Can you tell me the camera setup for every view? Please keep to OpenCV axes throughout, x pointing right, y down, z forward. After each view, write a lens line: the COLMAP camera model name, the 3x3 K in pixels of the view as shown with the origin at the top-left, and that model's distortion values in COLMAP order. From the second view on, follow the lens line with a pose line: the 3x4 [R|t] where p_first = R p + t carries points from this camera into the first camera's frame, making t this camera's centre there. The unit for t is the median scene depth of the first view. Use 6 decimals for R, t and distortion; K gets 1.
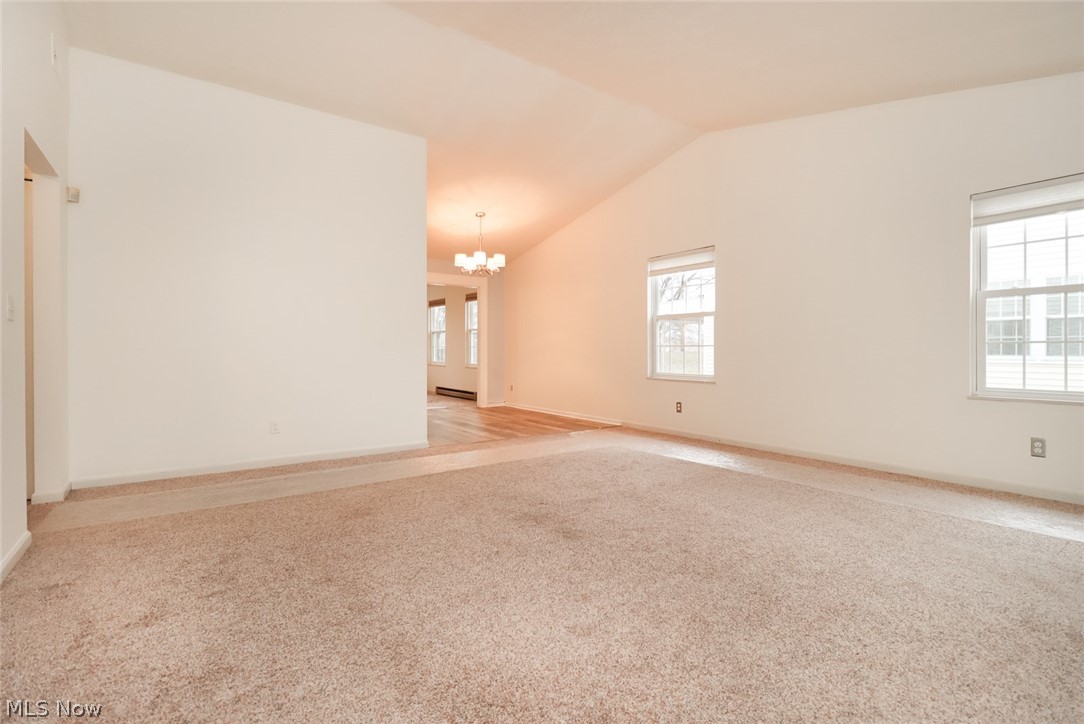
lens RADIAL K [[514.0, 0, 520.0], [0, 514.0, 347.6], [0, 0, 1]] dist [0.016779, -0.010868]
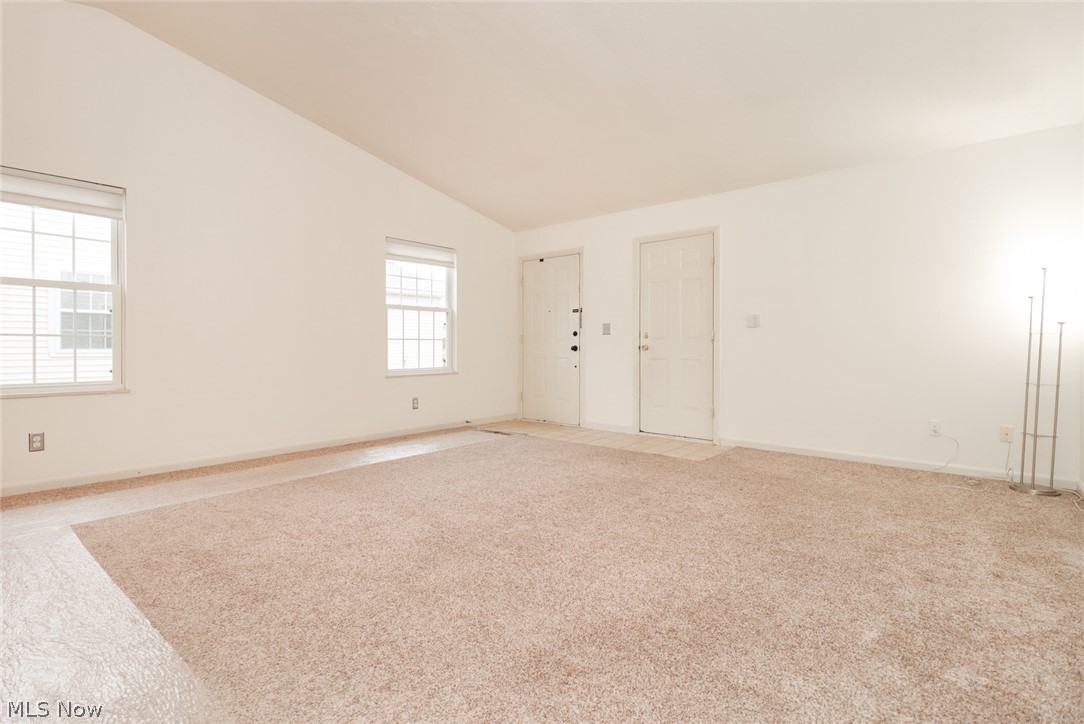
lens RADIAL K [[514.0, 0, 559.7], [0, 514.0, 361.9], [0, 0, 1]] dist [0.016779, -0.010868]
pose [[-0.281463, -0.030489, 0.959087, -0.236181], [-0.009521, 0.999535, 0.028981, 0.002726], [-0.959525, -0.000974, -0.281623, 0.349187]]
